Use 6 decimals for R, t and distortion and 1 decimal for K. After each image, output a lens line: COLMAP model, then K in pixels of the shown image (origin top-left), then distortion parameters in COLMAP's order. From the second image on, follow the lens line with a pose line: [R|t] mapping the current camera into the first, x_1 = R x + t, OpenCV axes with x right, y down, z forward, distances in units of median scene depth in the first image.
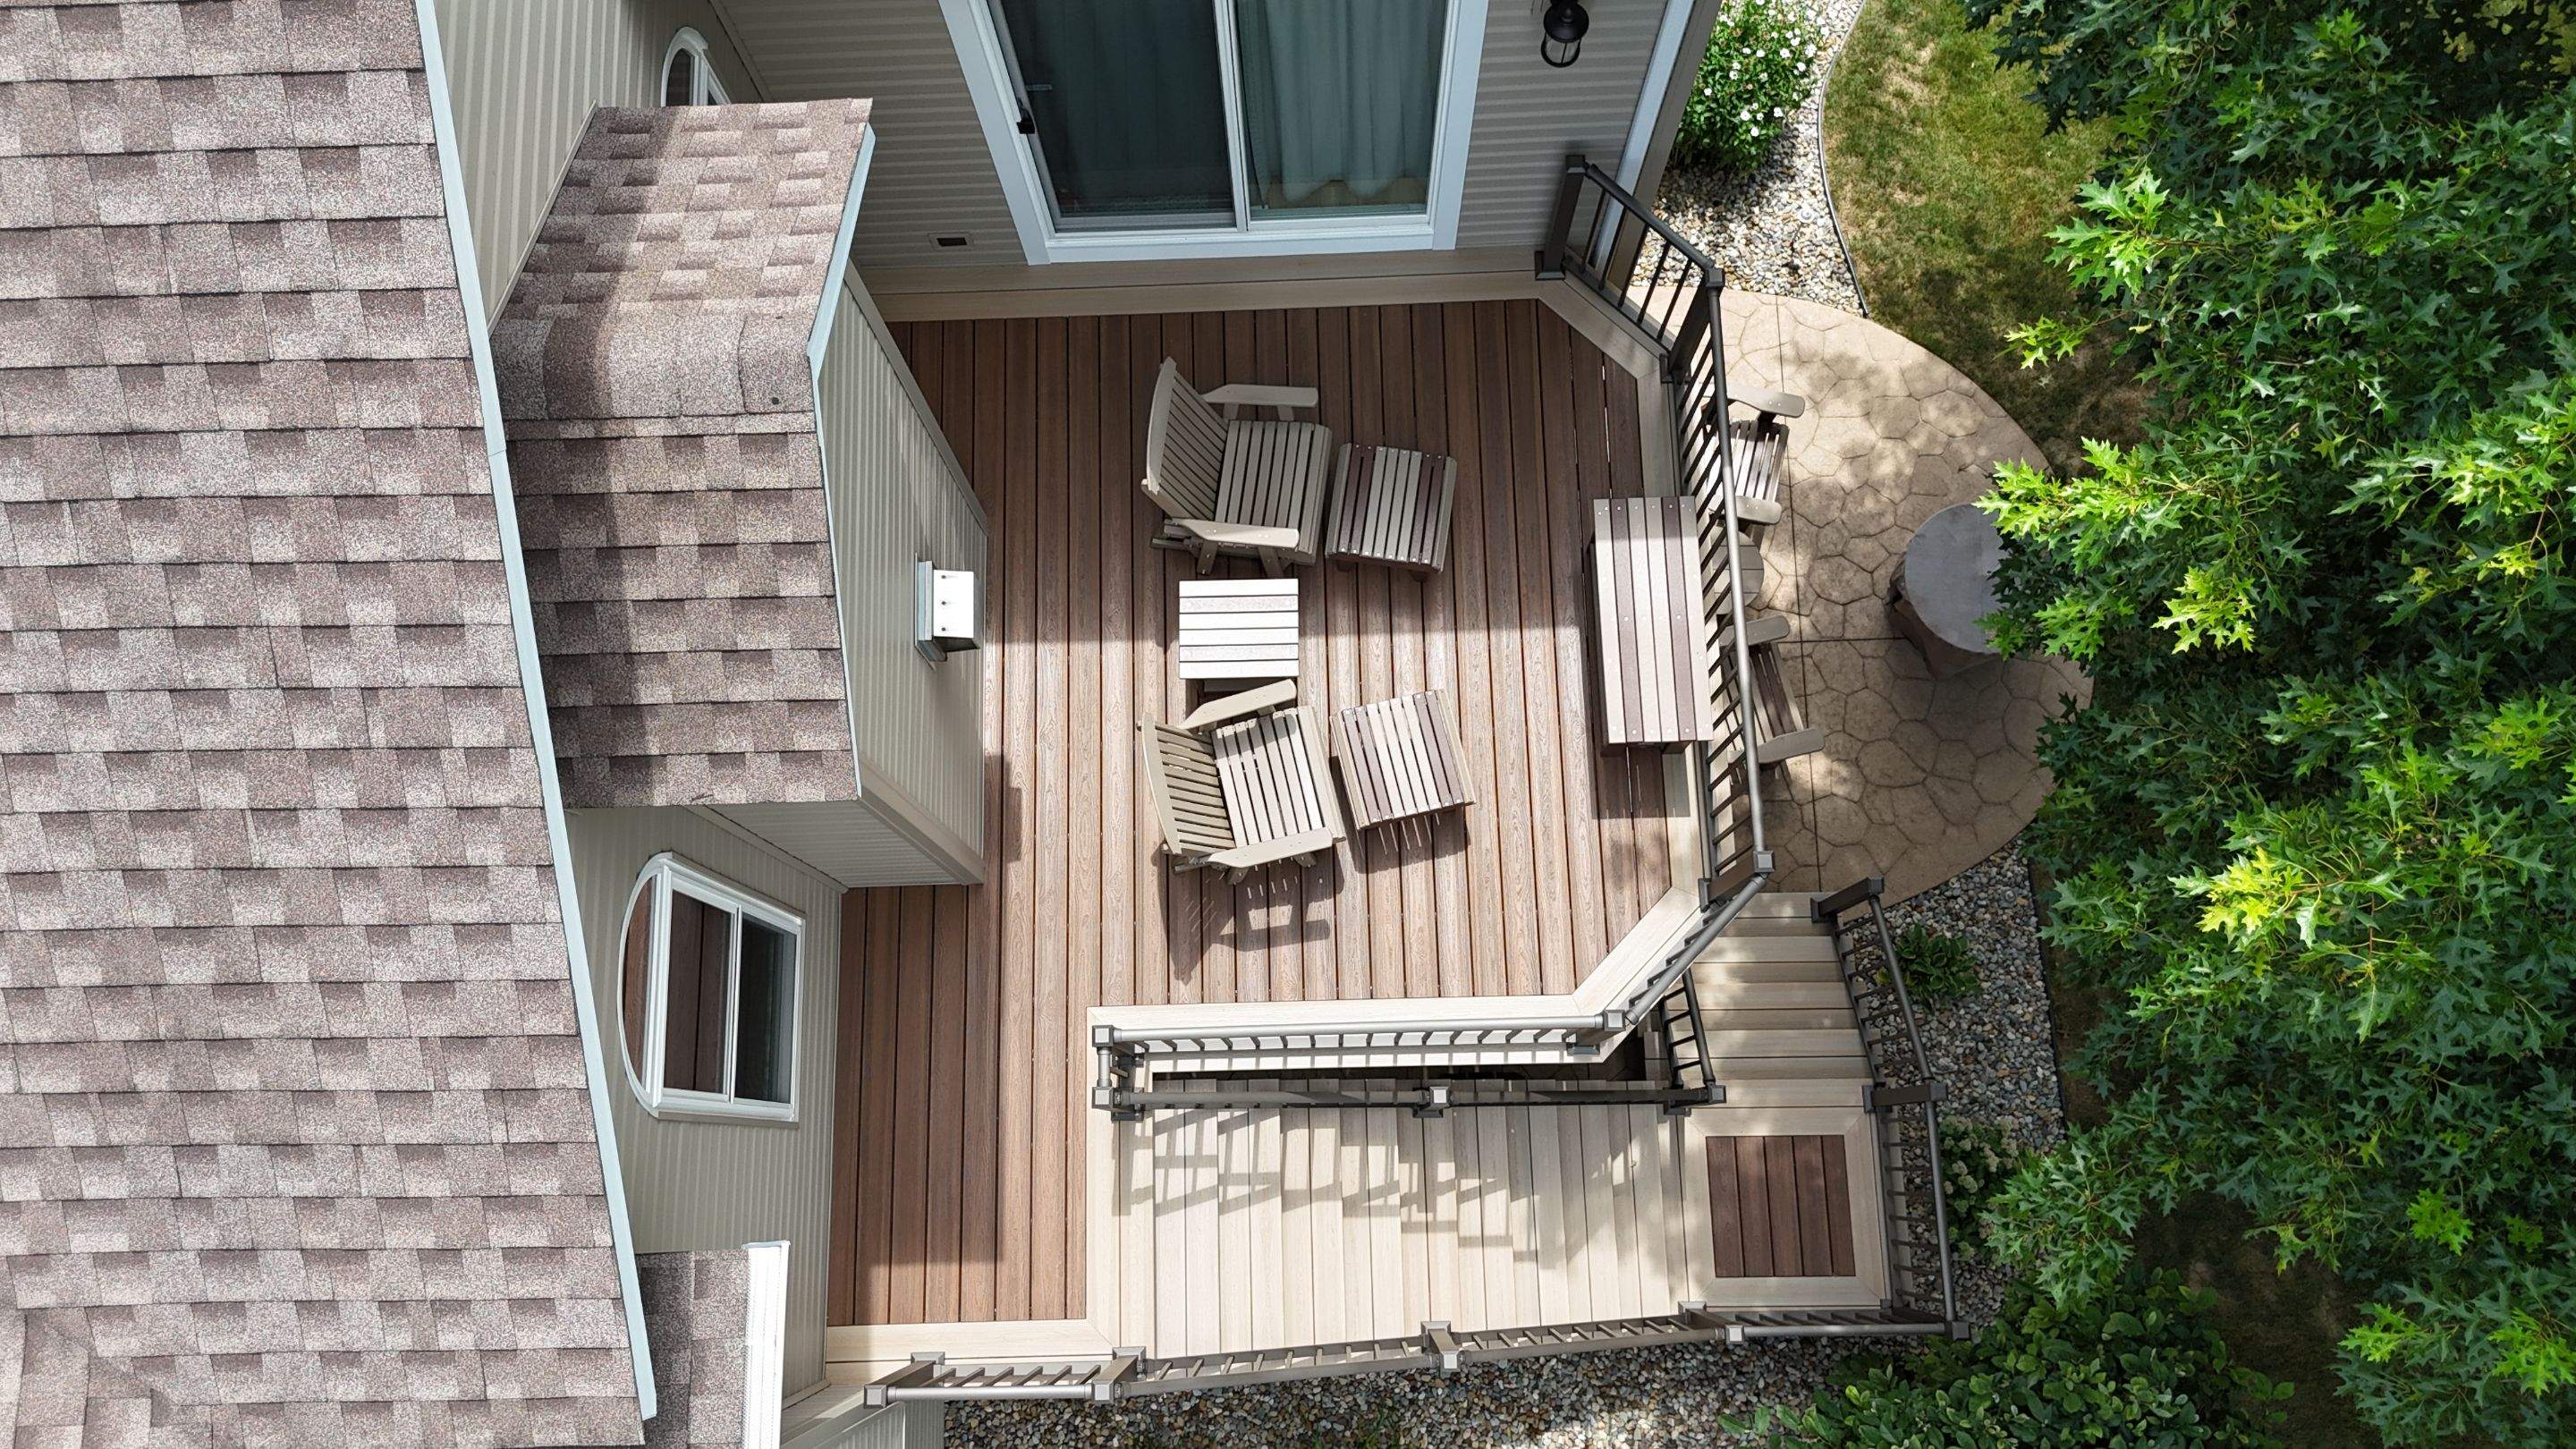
lens RADIAL K [[1940.1, 0, 1288.0], [0, 1940.1, 724.5], [0, 0, 1]] dist [0.066156, -0.074780]
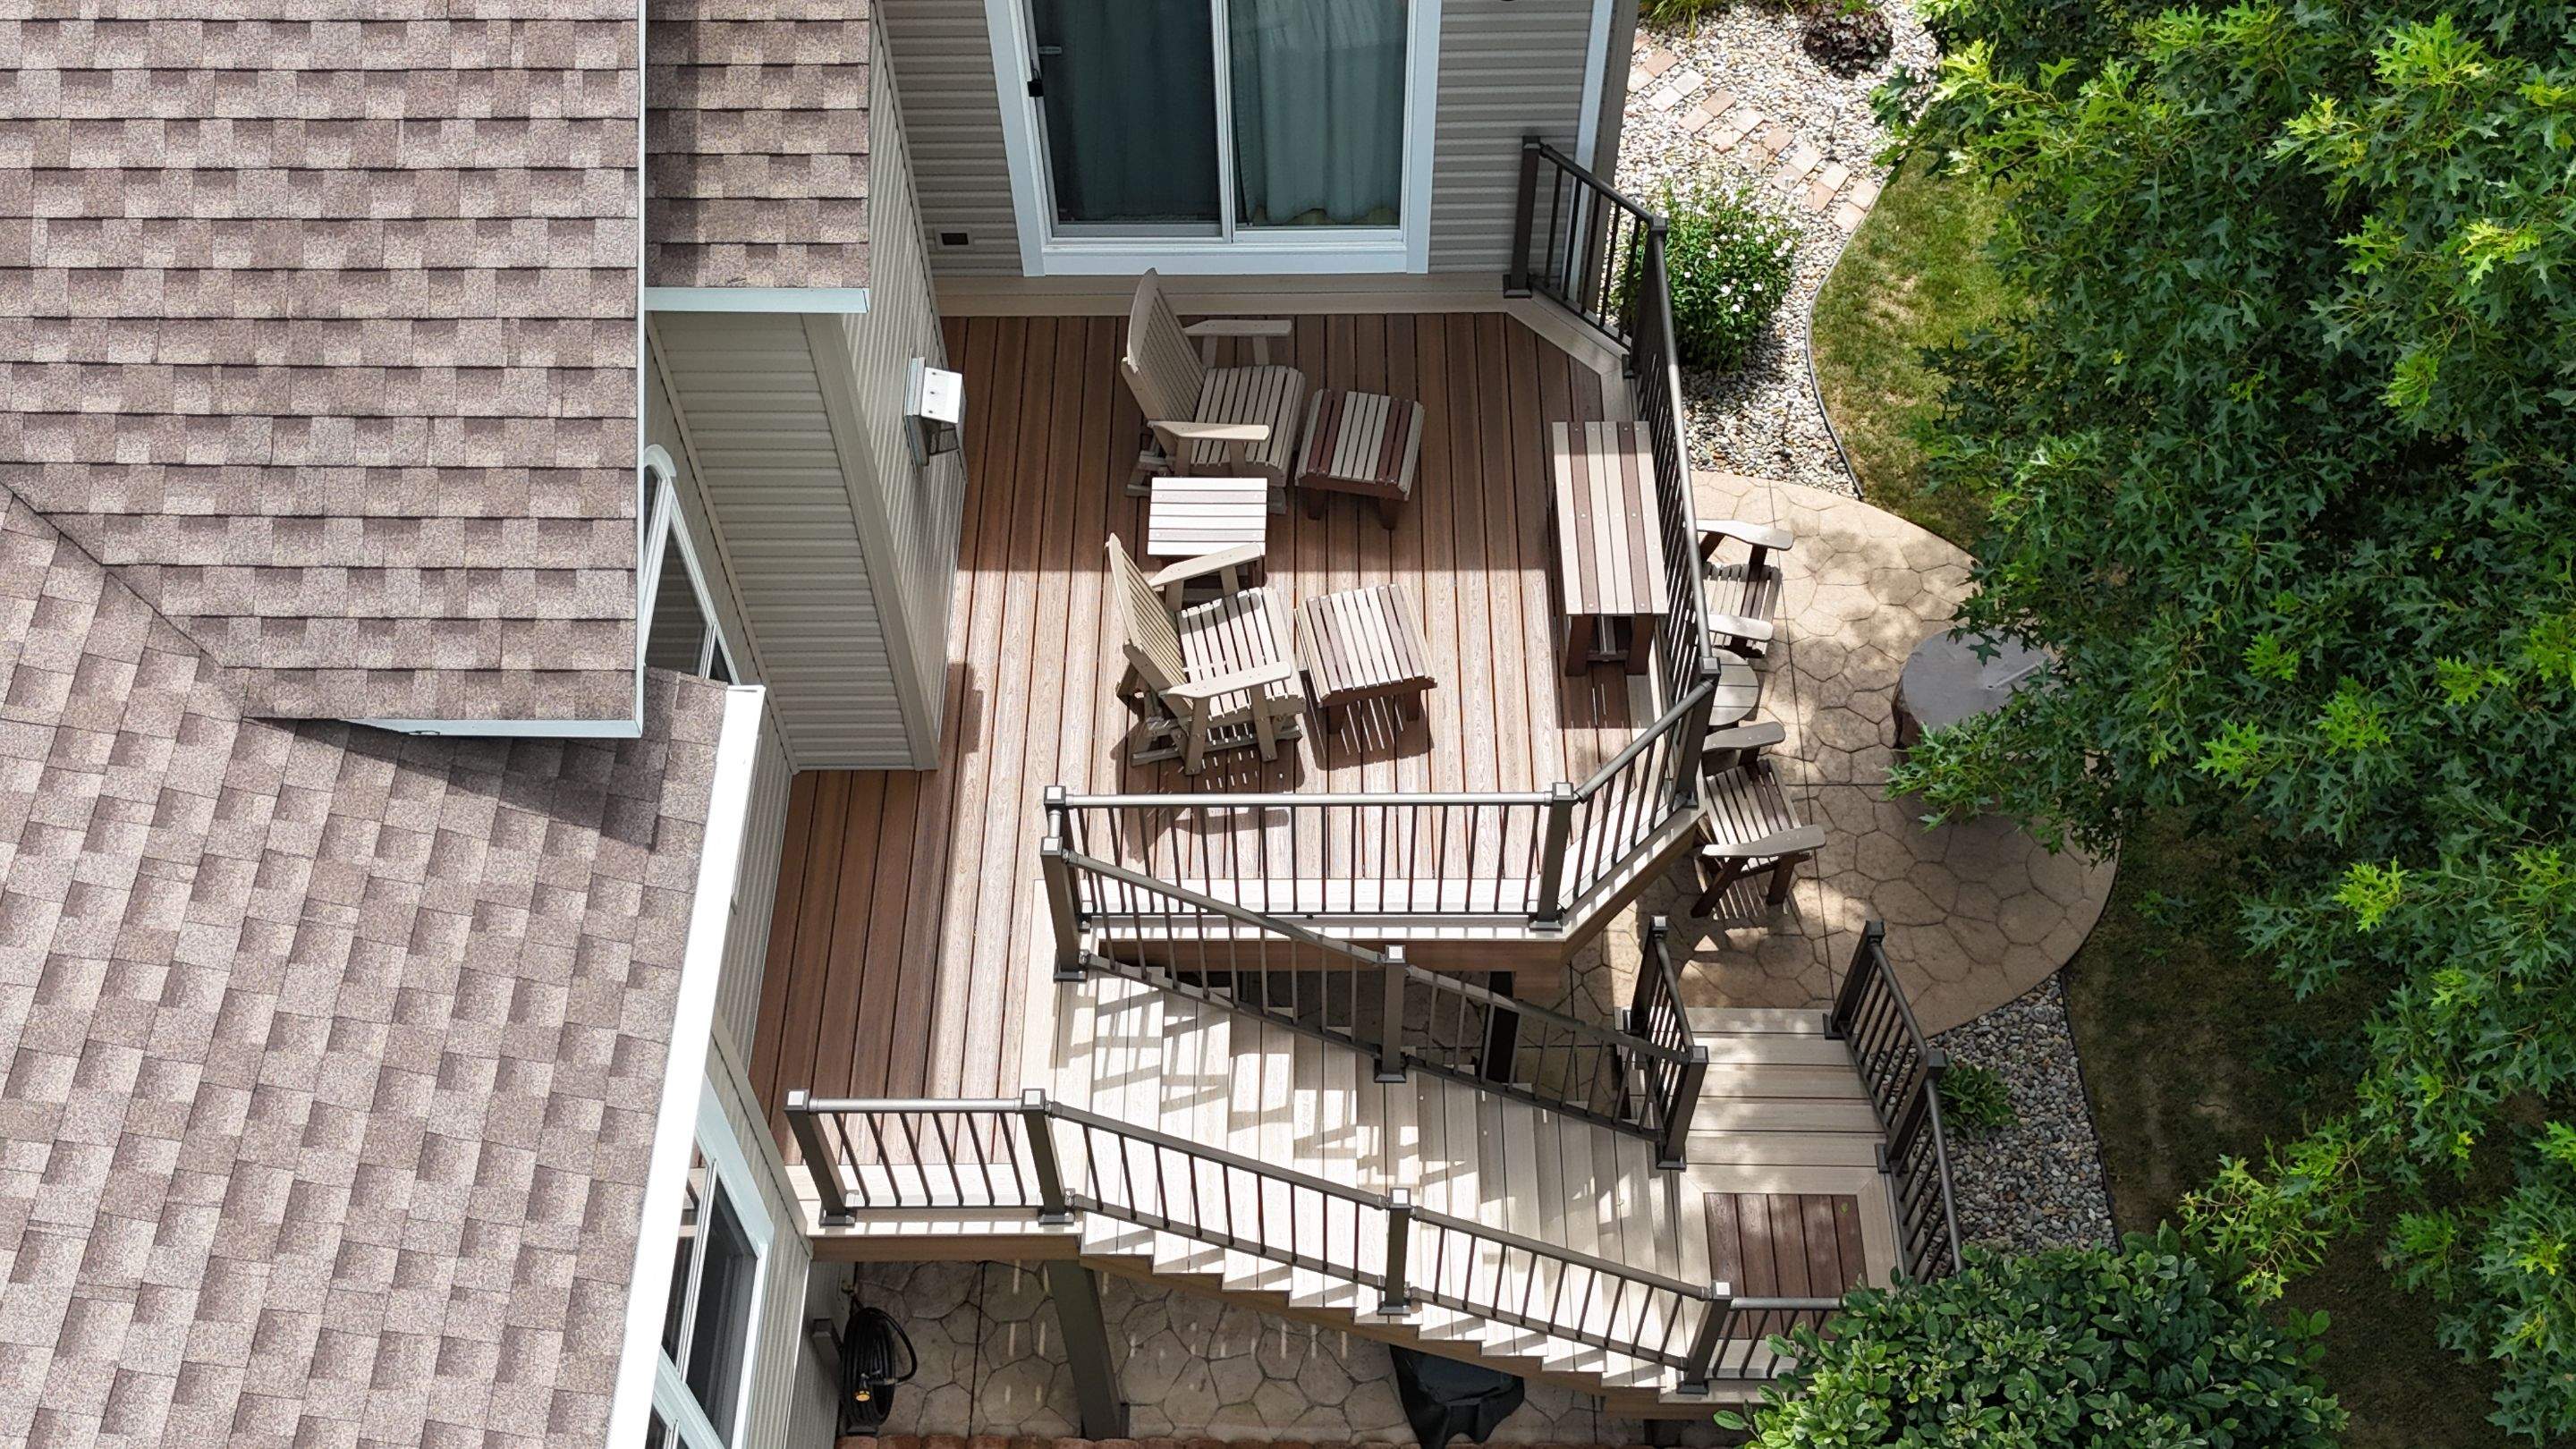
lens RADIAL K [[2510.0, 0, 1288.0], [0, 2510.0, 724.5], [0, 0, 1]] dist [0.094133, -0.182658]
pose [[0.999548, 0.028528, -0.009470, 0.032561], [-0.030007, 0.928578, -0.369922, 0.538184], [-0.001759, 0.370040, 0.929014, -0.195356]]
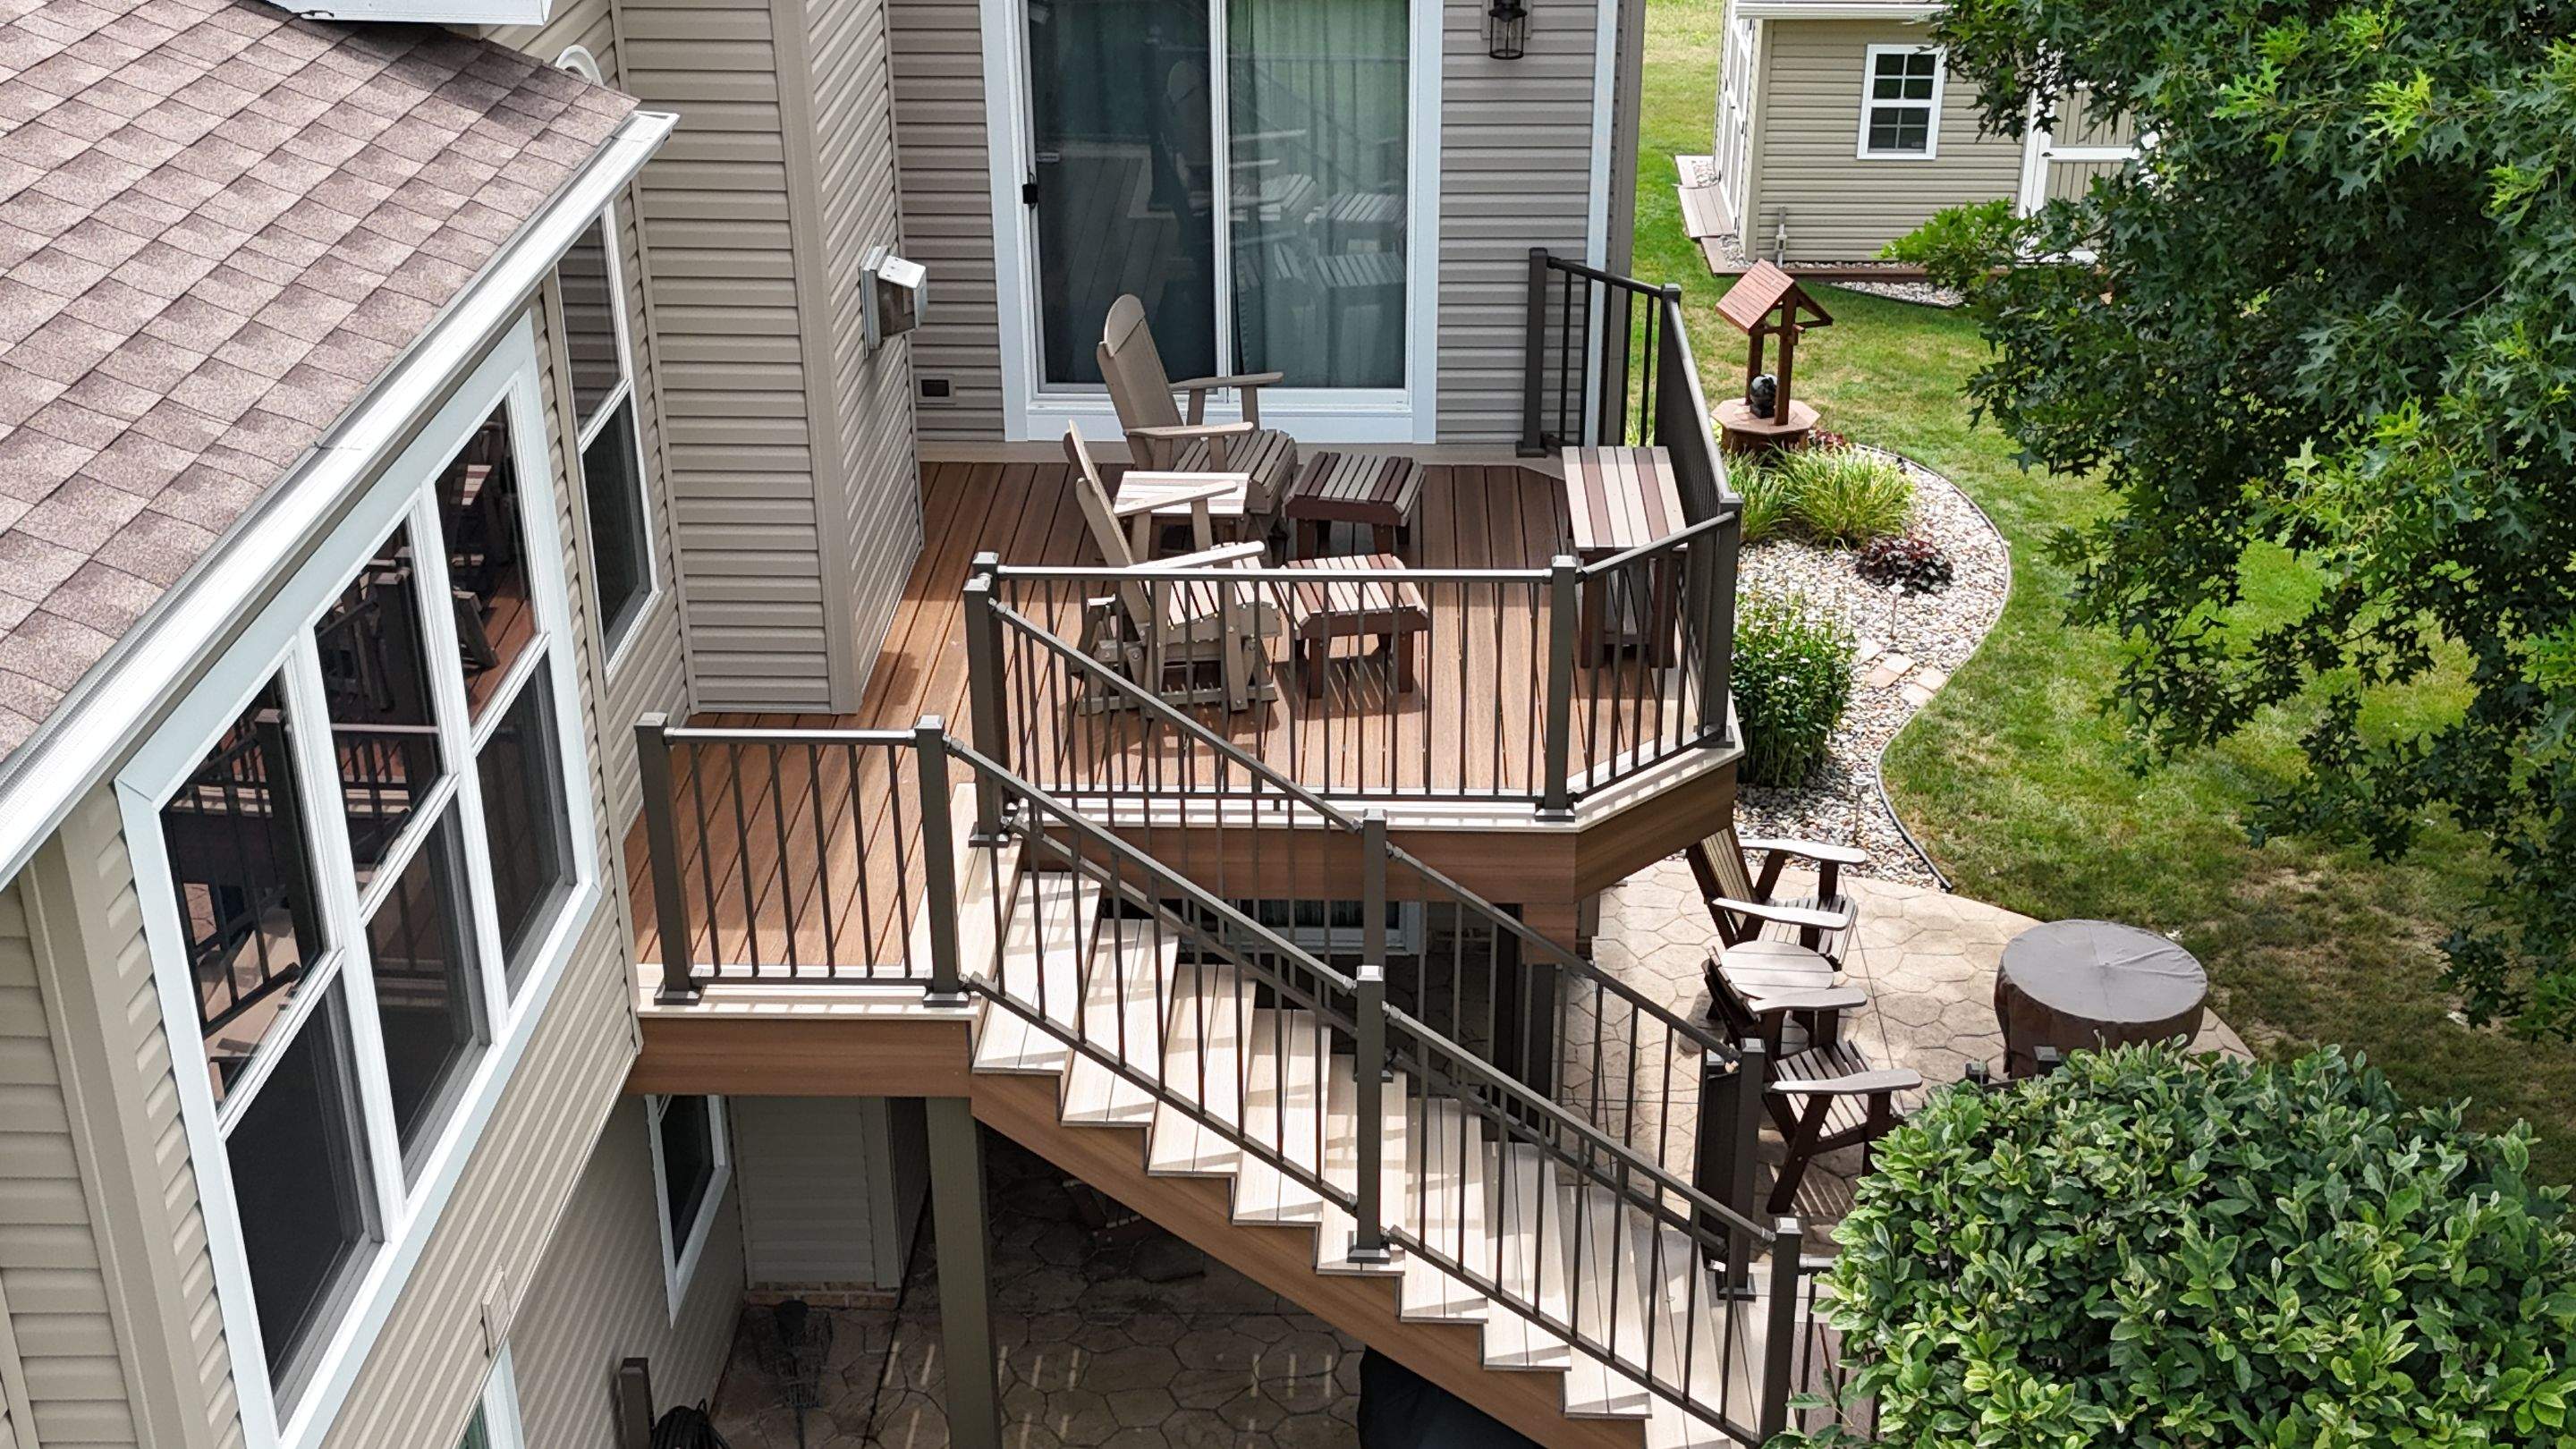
lens RADIAL K [[2917.4, 0, 1288.0], [0, 2917.4, 724.5], [0, 0, 1]] dist [0.125388, -0.001614]
pose [[0.997987, 0.037826, -0.050905, 0.100197], [-0.063394, 0.618321, -0.783365, 1.108415], [0.001844, 0.785015, 0.619474, 0.211027]]
